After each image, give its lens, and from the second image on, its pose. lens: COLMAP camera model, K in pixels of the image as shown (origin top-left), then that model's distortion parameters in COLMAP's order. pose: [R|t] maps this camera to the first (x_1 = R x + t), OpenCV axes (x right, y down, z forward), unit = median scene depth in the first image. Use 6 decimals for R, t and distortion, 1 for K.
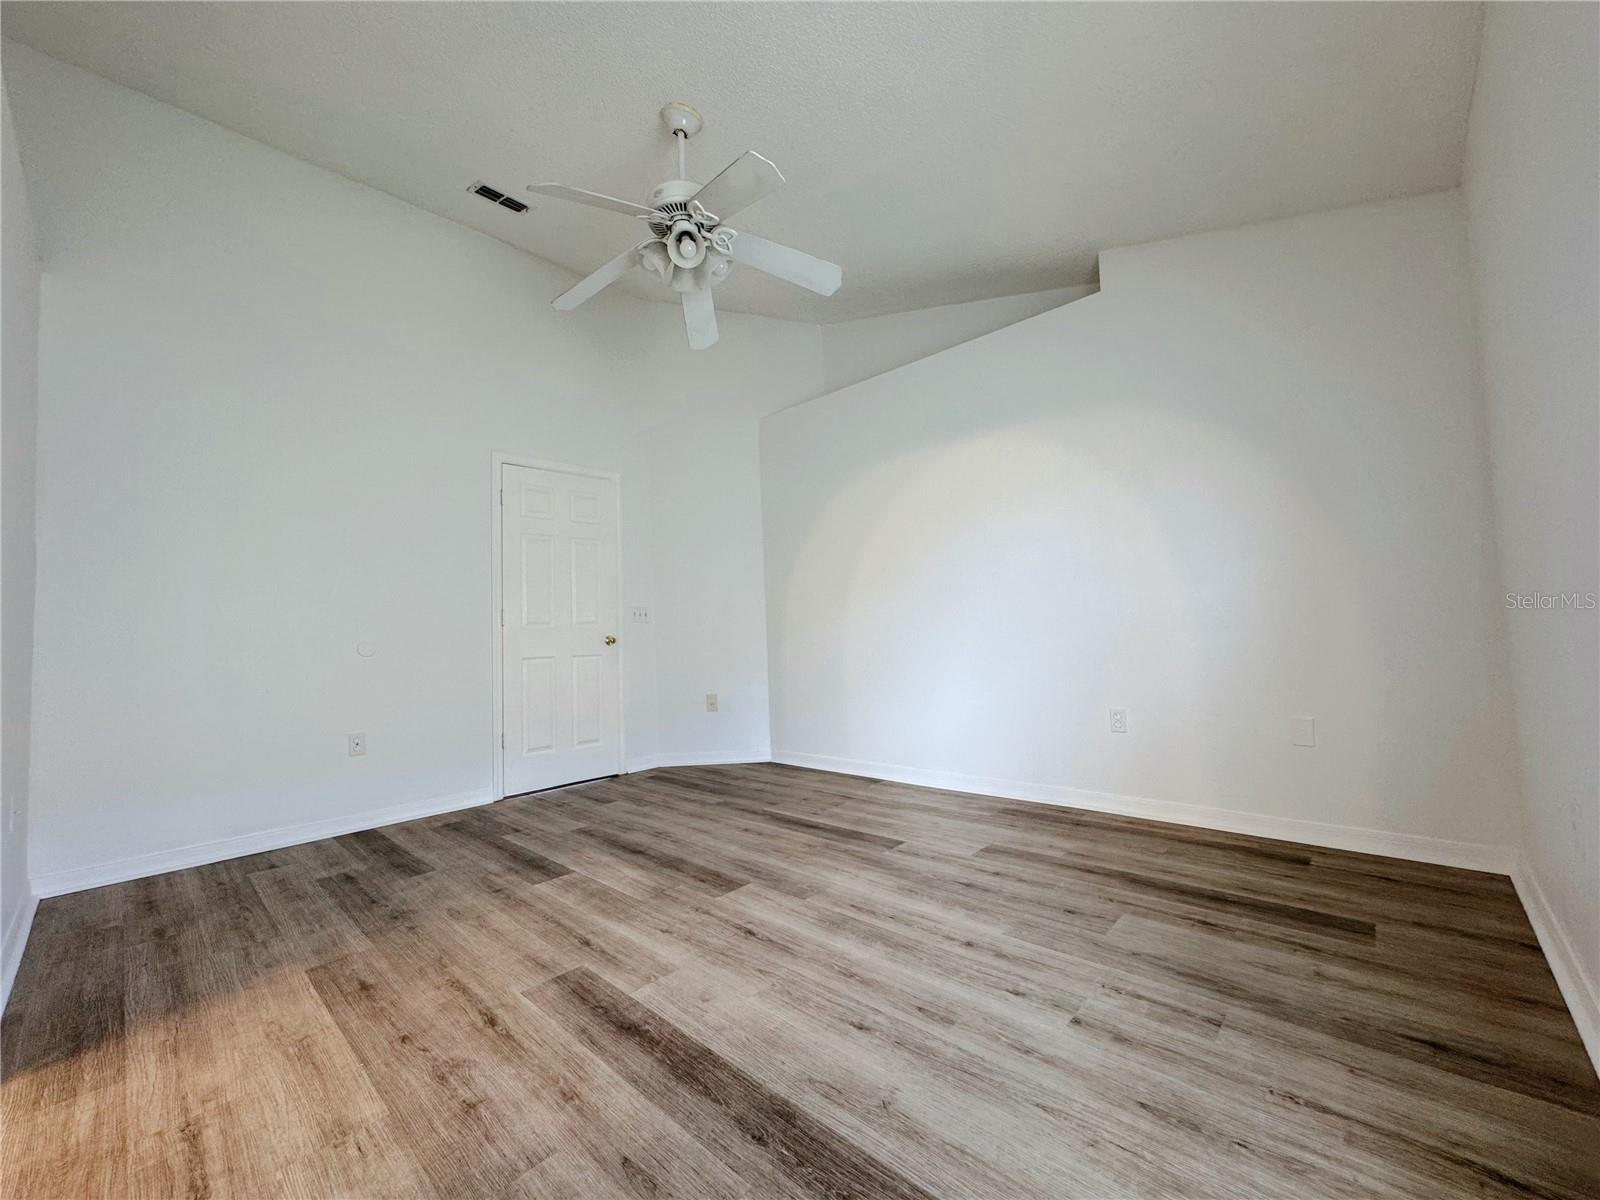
lens RADIAL K [[639.3, 0, 806.2], [0, 639.3, 602.1], [0, 0, 1]] dist [-0.000090, 0.000755]
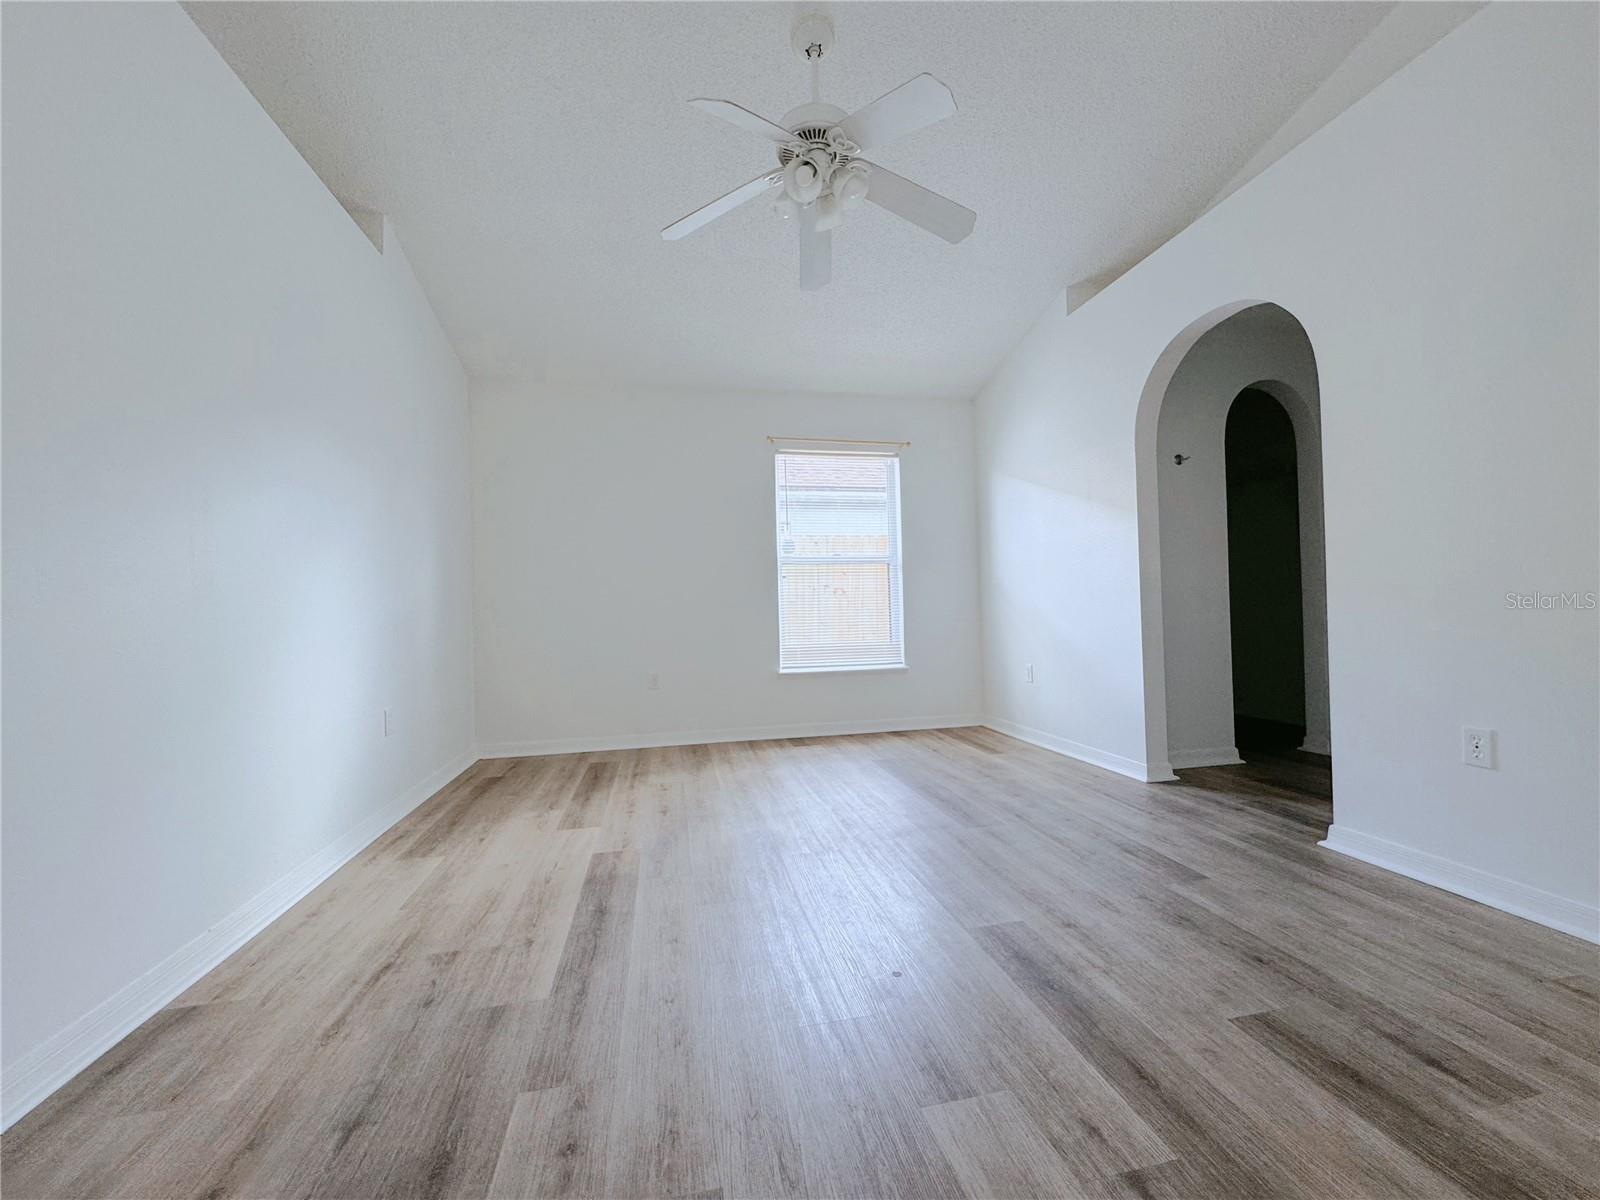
lens RADIAL K [[639.3, 0, 799.9], [0, 639.3, 600.6], [0, 0, 1]] dist [-0.000090, 0.000755]
pose [[-0.811305, 0.069690, 0.580455, -0.702780], [0.031386, 0.996630, -0.075789, 0.131108], [-0.583780, -0.043270, -0.810758, 1.842287]]
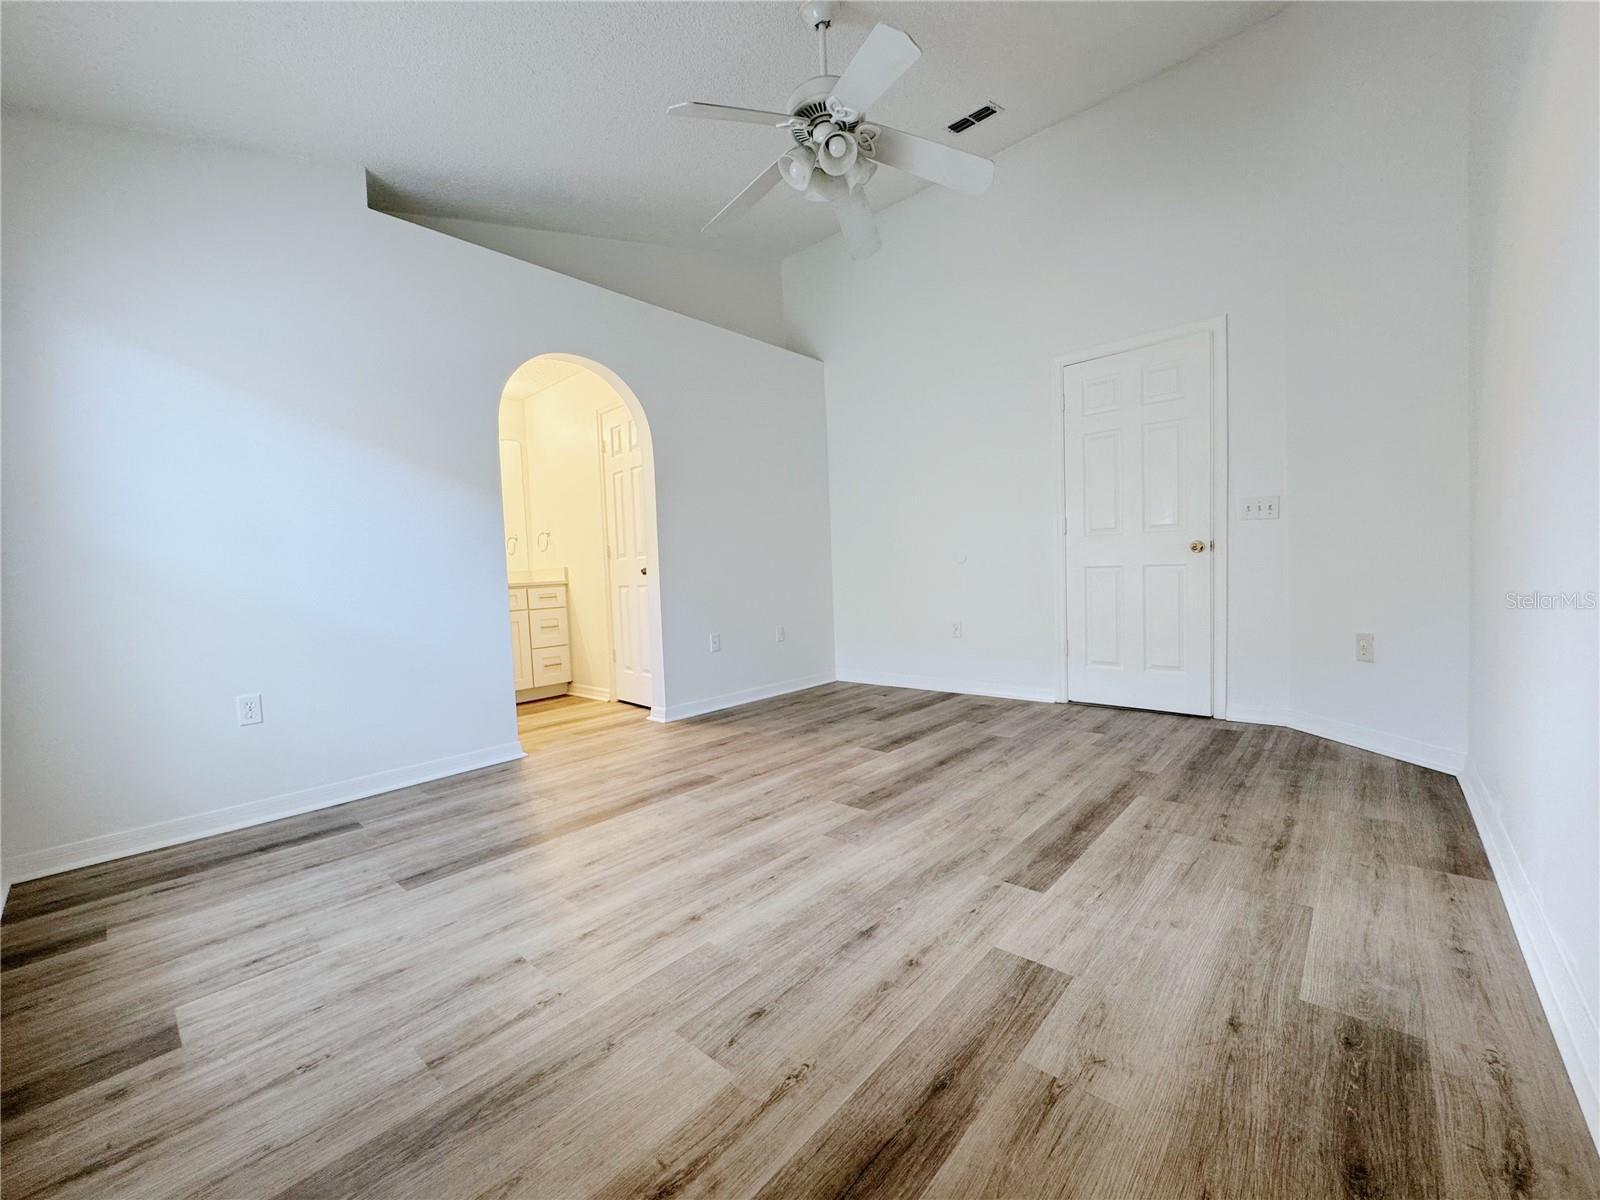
lens RADIAL K [[639.3, 0, 796.6], [0, 639.3, 602.9], [0, 0, 1]] dist [-0.000090, 0.000755]
pose [[0.012185, 0.084068, -0.996386, 0.874747], [0.090616, 0.992266, 0.084829, 0.034421], [0.995811, -0.091322, 0.004473, 0.938806]]
